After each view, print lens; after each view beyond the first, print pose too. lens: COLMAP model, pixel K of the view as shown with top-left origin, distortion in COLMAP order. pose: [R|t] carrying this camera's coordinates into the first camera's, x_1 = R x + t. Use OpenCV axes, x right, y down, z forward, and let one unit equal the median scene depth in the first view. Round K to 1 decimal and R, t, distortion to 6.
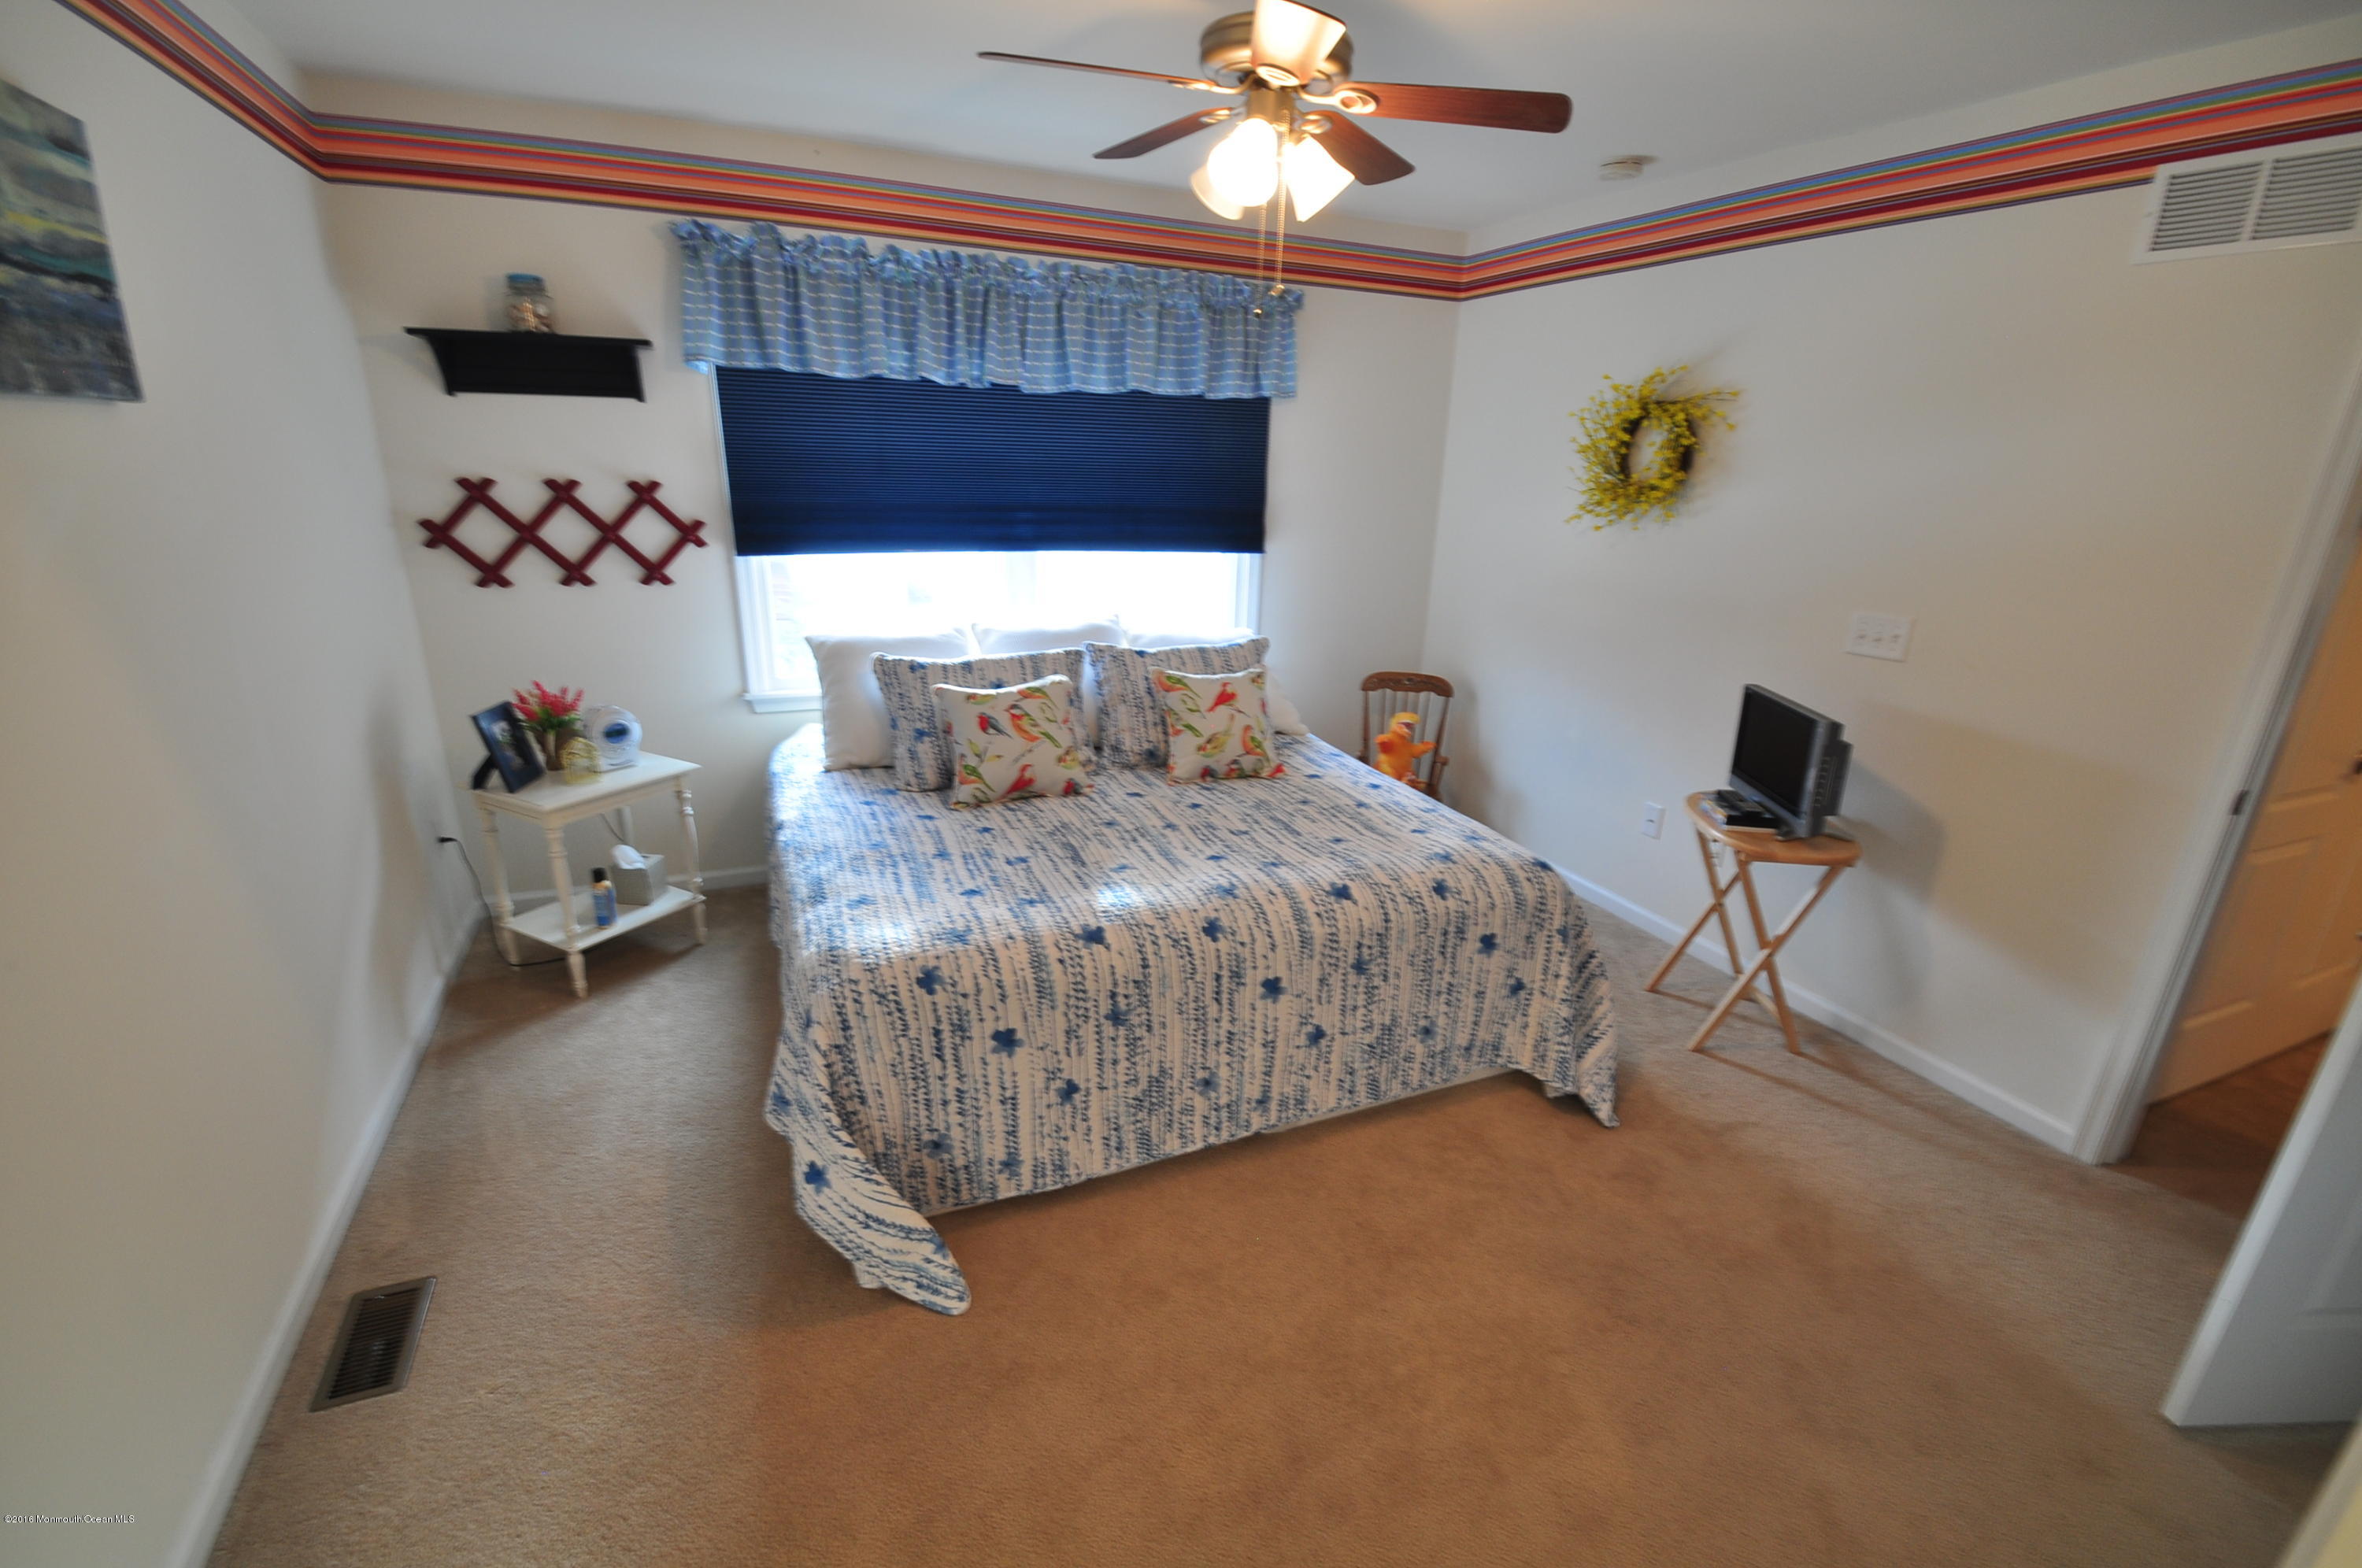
lens RADIAL K [[998.5, 0, 1177.5], [0, 998.5, 791.4], [0, 0, 1]] dist [0.013372, -0.017081]
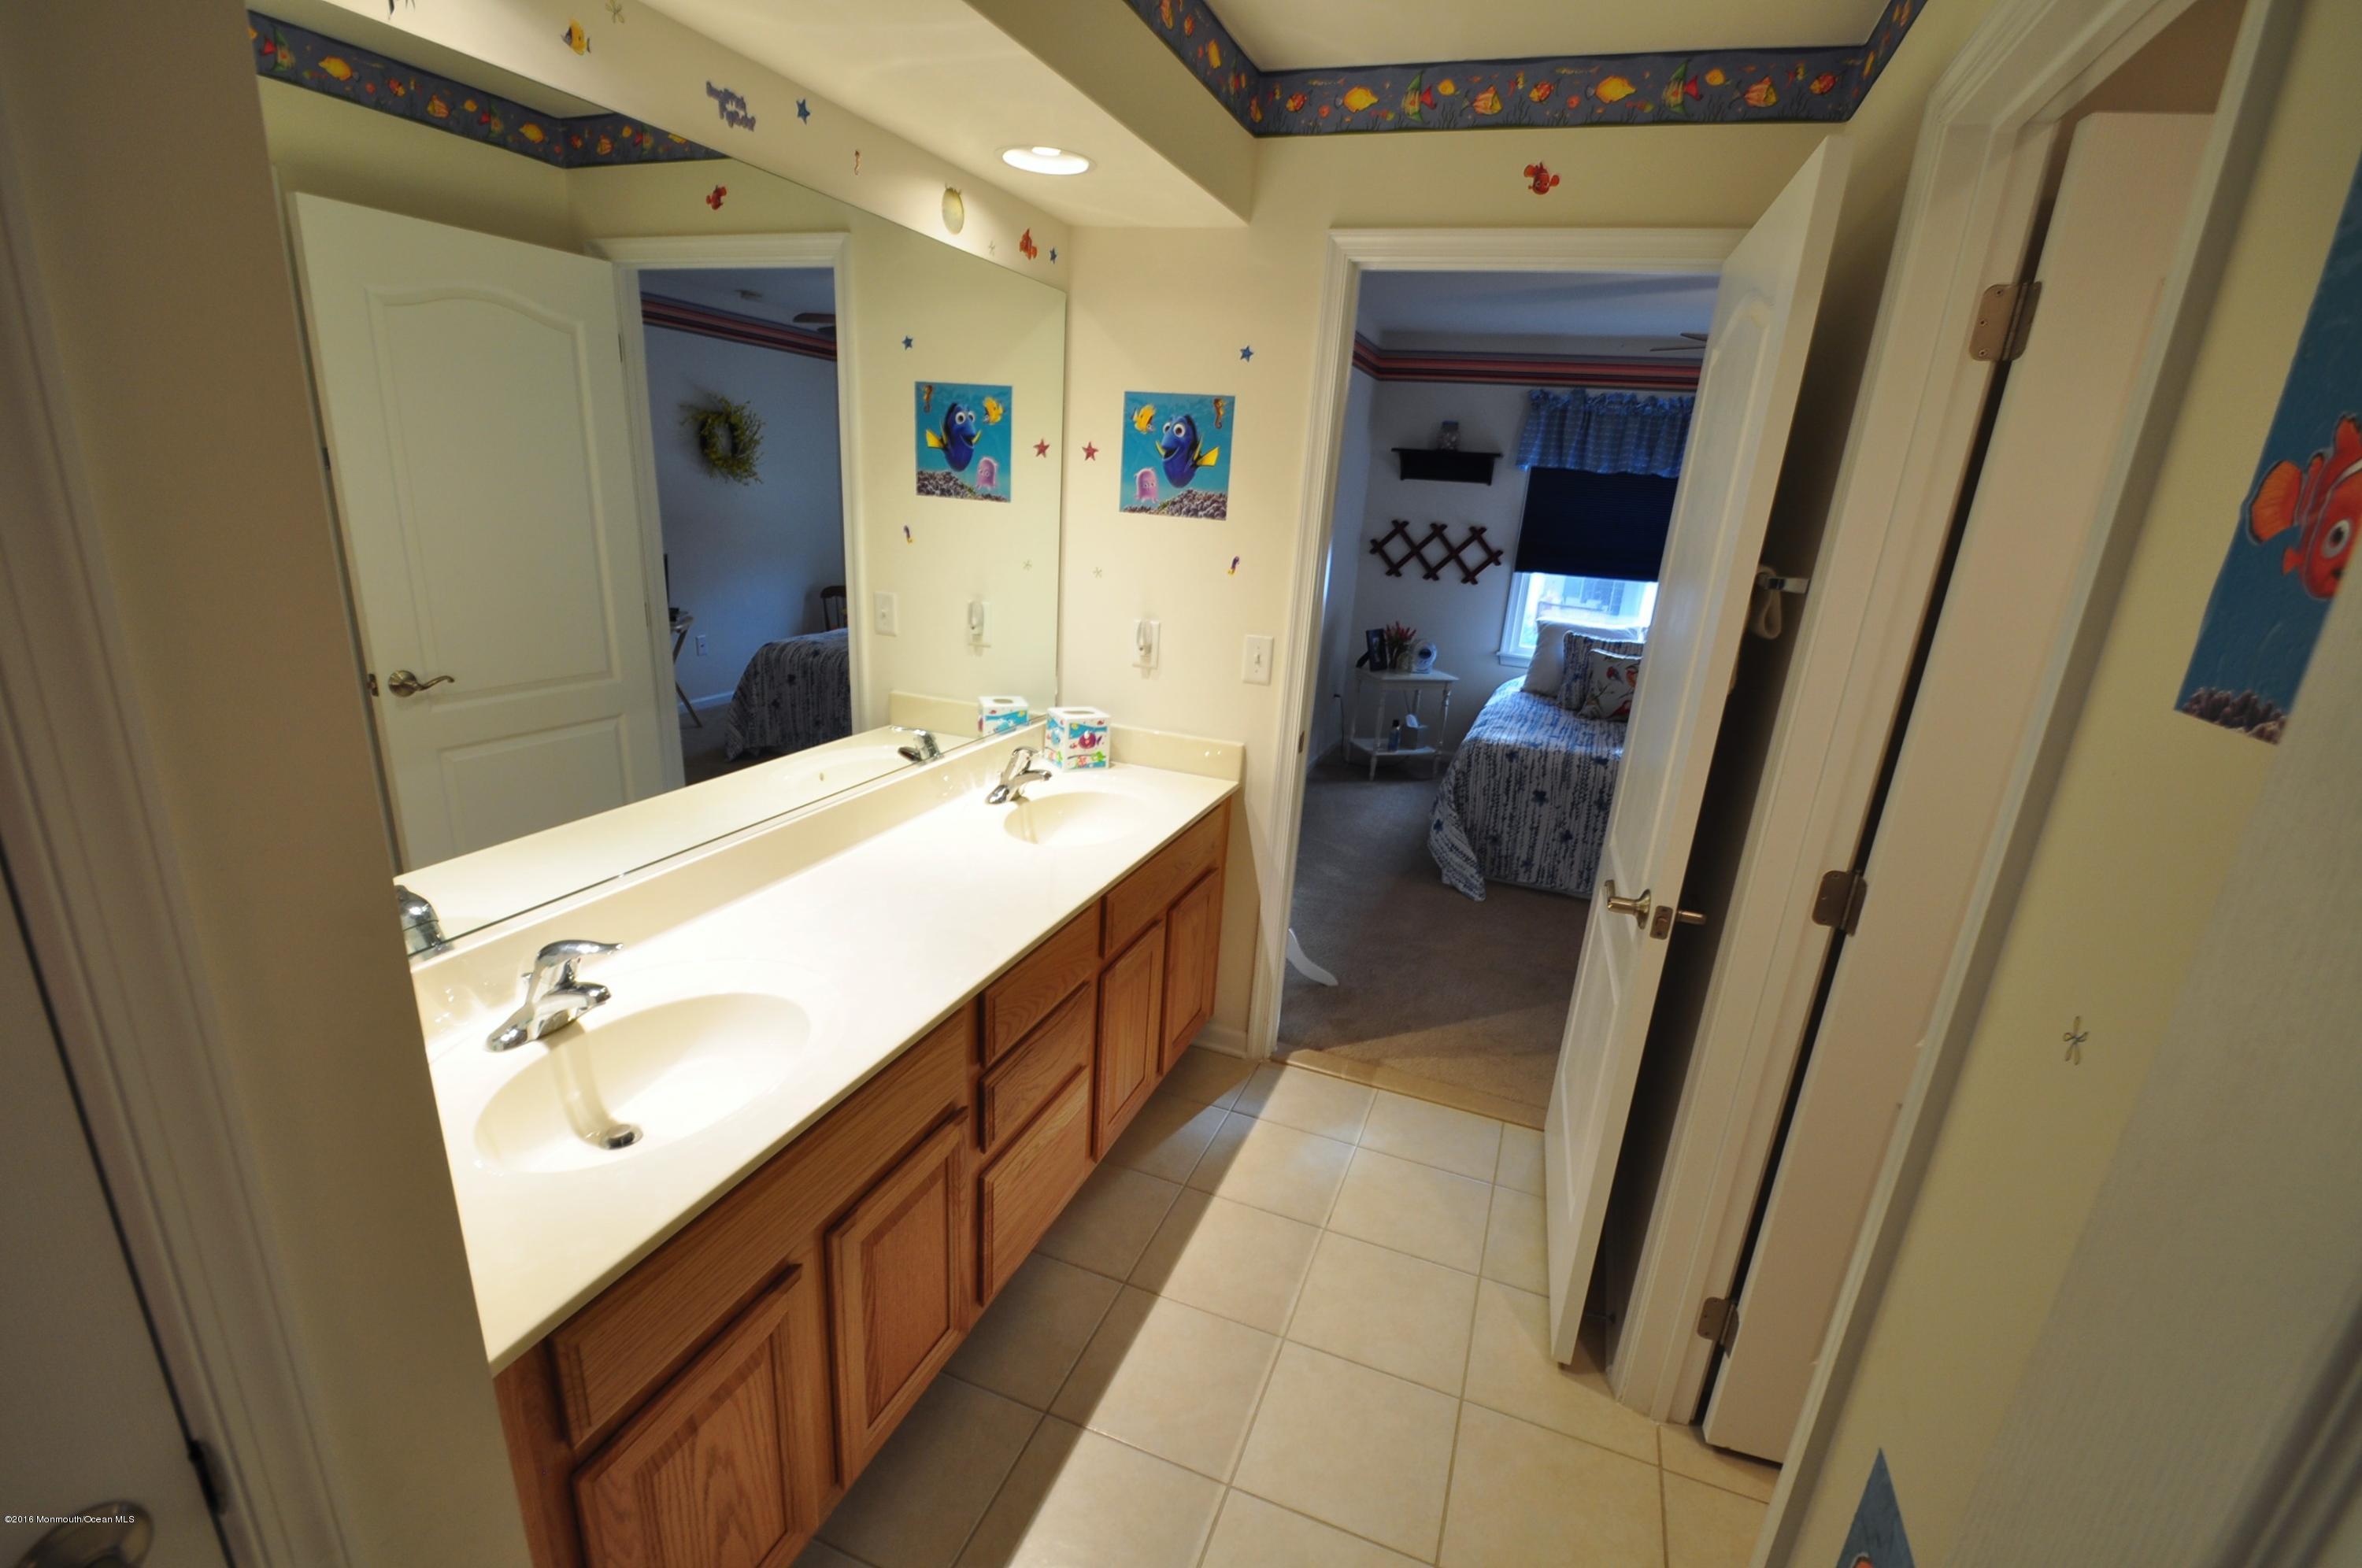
lens RADIAL K [[998.5, 0, 1177.5], [0, 998.5, 791.4], [0, 0, 1]] dist [0.013372, -0.017081]
pose [[0.689614, 0.231279, -0.686252, 0.482877], [-0.276145, 0.960012, 0.046043, 0.235803], [0.669460, 0.157753, 0.725905, -0.658858]]
